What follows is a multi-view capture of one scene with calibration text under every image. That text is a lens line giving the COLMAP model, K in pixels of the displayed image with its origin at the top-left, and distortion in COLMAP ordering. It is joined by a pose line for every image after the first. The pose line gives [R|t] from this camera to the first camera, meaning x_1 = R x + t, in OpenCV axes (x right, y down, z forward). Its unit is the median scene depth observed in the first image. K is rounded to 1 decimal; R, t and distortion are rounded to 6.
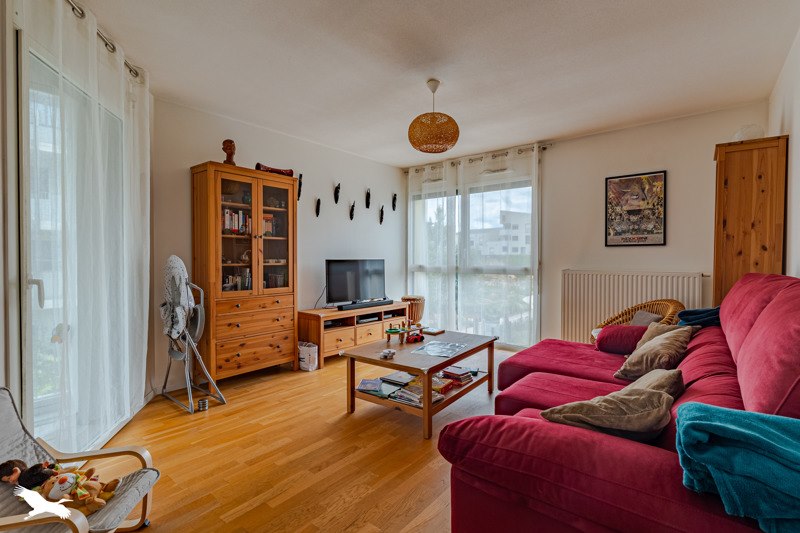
lens RADIAL K [[376.8, 0, 400.0], [0, 376.8, 266.5], [0, 0, 1]] dist [-0.000746, -0.000160]
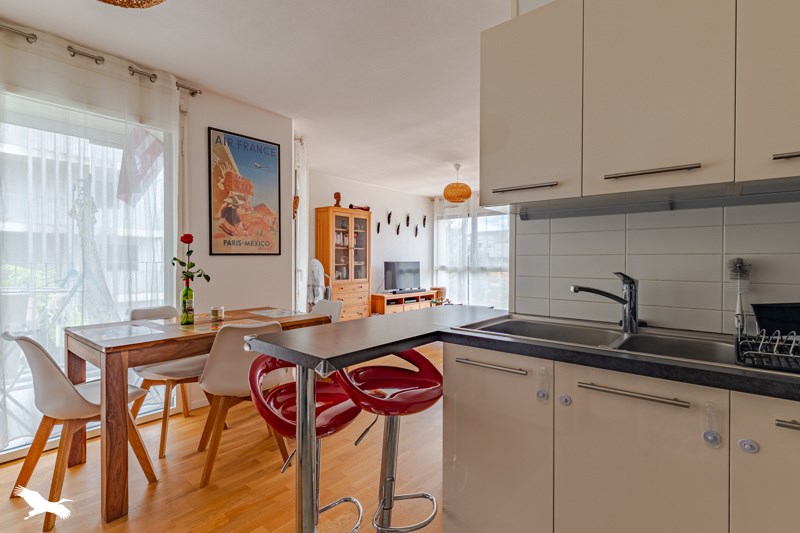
lens RADIAL K [[376.8, 0, 400.0], [0, 376.8, 266.5], [0, 0, 1]] dist [-0.000746, -0.000160]
pose [[0.999775, 0.000105, -0.021207, -0.110798], [-0.000242, 0.999979, -0.006459, 0.013323], [0.021206, 0.006463, 0.999754, -0.615473]]
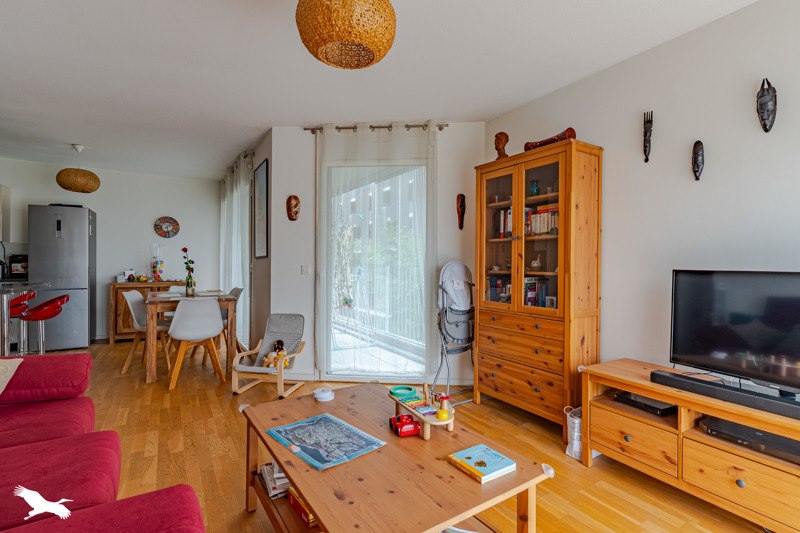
lens RADIAL K [[376.8, 0, 400.0], [0, 376.8, 266.5], [0, 0, 1]] dist [-0.000746, -0.000160]
pose [[-0.343456, 0.007651, -0.939138, 0.402279], [-0.023193, 0.999593, 0.016626, -0.023704], [0.938882, 0.027492, -0.343138, 0.930789]]
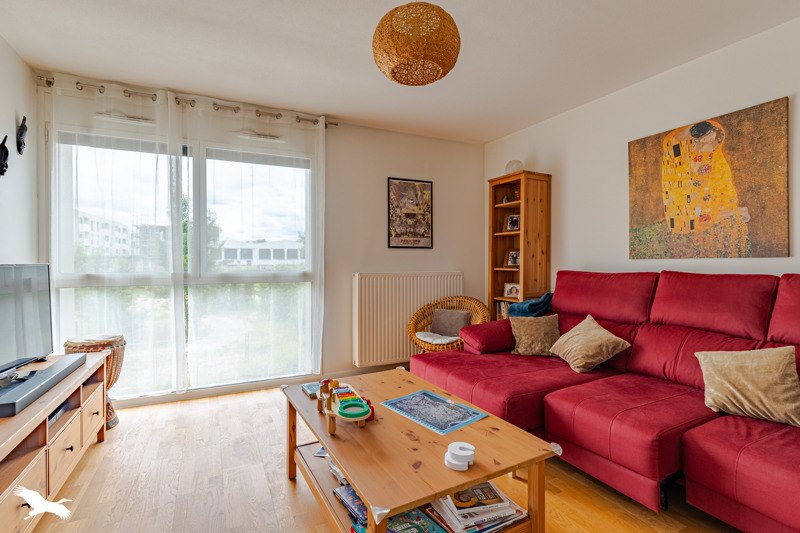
lens RADIAL K [[376.8, 0, 400.0], [0, 376.8, 266.5], [0, 0, 1]] dist [-0.000746, -0.000160]
pose [[0.417760, -0.019966, 0.908338, -0.336926], [0.021747, 0.999692, 0.011971, -0.016390], [-0.908297, 0.014753, 0.418066, 0.582384]]
